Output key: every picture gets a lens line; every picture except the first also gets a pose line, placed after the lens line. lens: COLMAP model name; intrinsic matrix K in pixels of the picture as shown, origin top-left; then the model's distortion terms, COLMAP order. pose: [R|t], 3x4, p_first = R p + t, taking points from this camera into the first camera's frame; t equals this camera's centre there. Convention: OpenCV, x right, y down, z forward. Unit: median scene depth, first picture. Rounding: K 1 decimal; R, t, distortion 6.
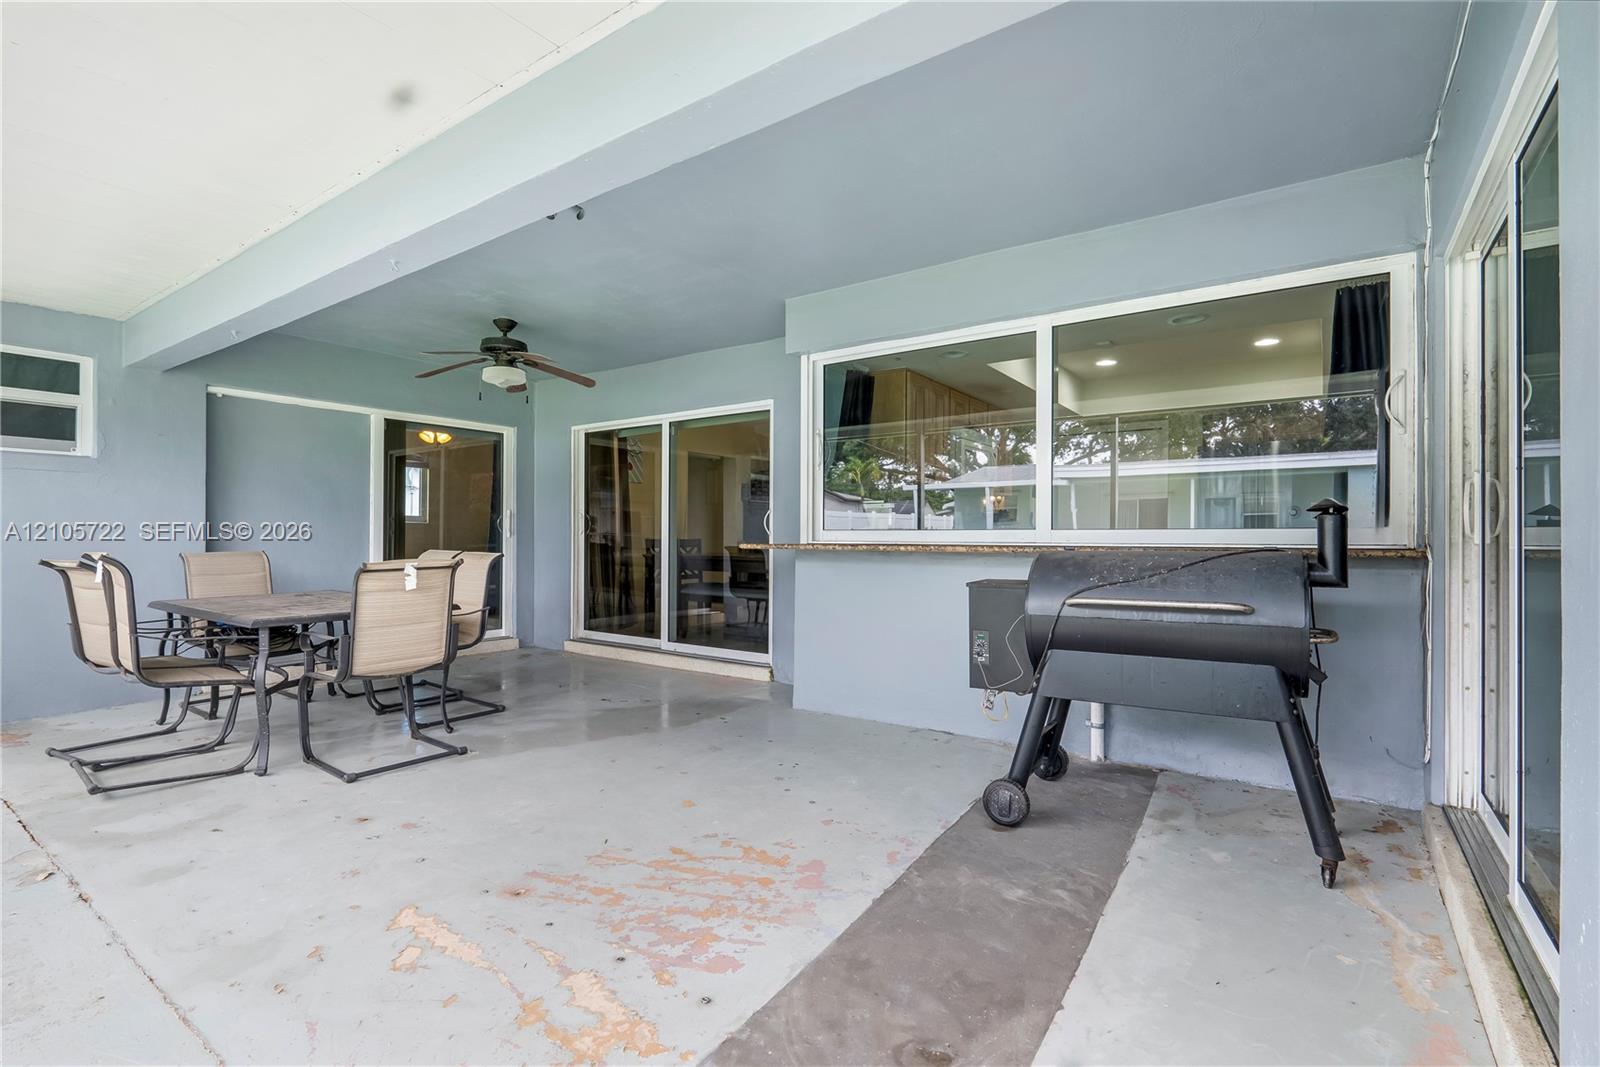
lens RADIAL K [[738.0, 0, 793.8], [0, 738.0, 533.9], [0, 0, 1]] dist [-0.008479, 0.000677]
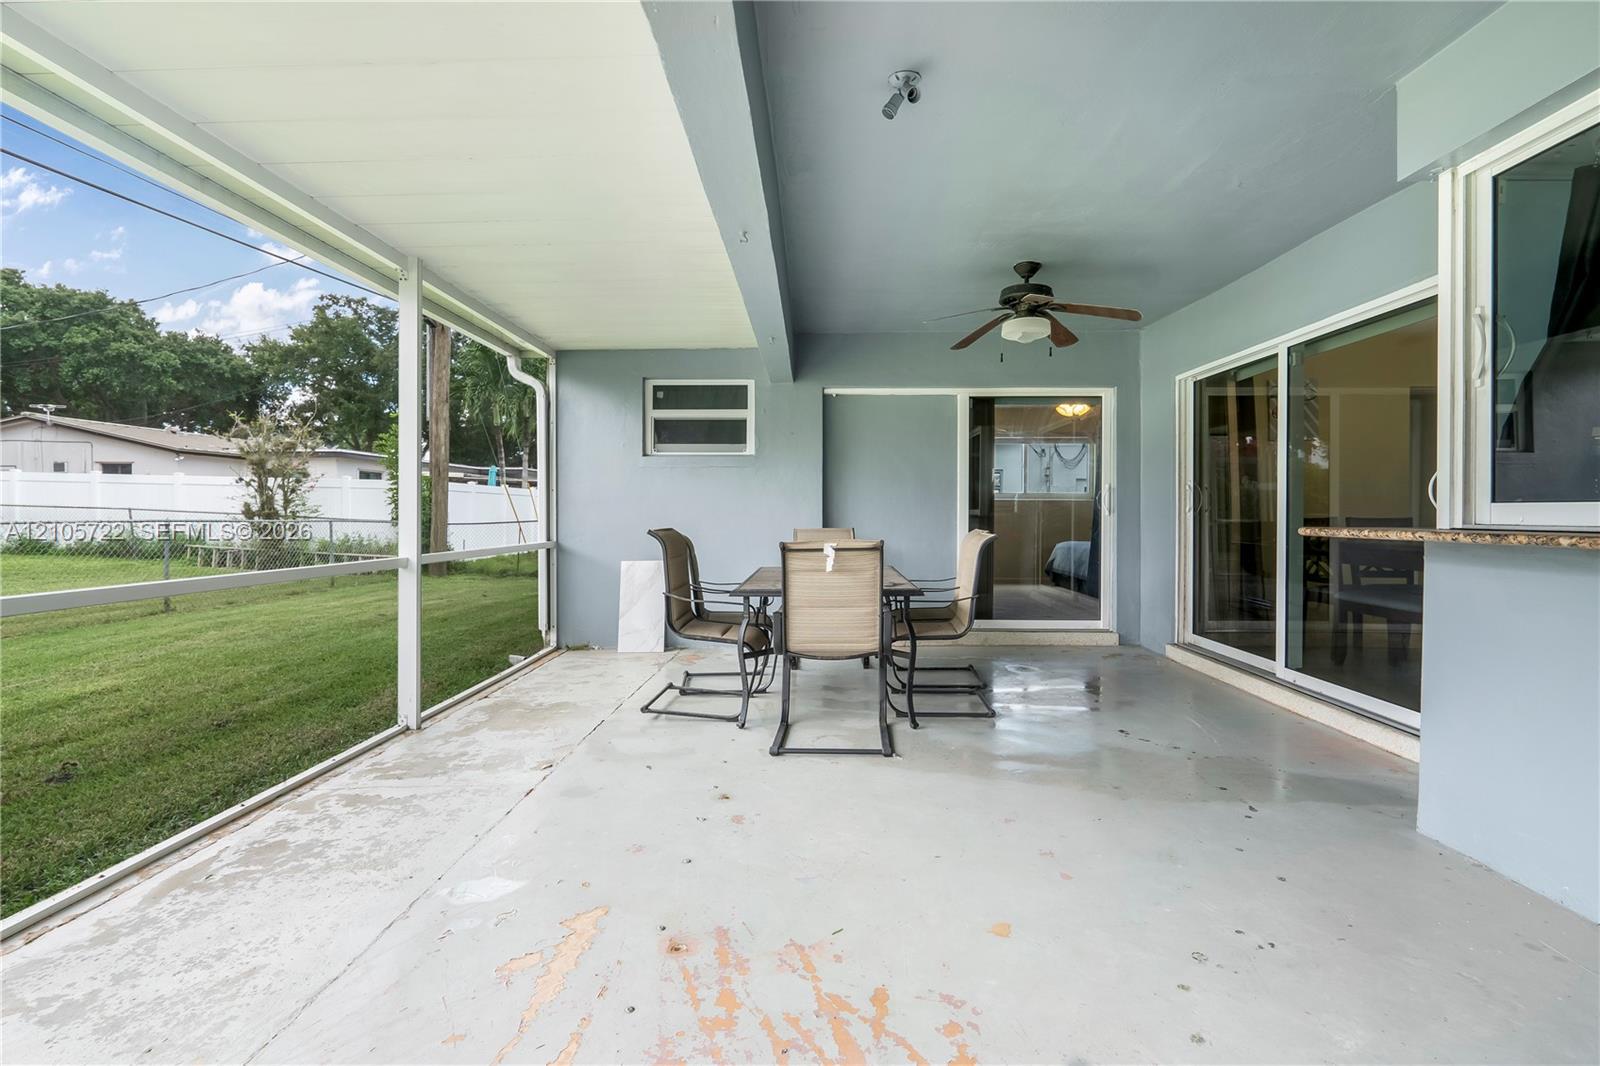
lens RADIAL K [[738.0, 0, 799.2], [0, 738.0, 517.8], [0, 0, 1]] dist [-0.008479, 0.000677]
pose [[0.559935, 0.002897, -0.828531, 0.190655], [0.004951, 0.999964, 0.006843, -0.000349], [0.828522, -0.007934, 0.559901, 0.323316]]
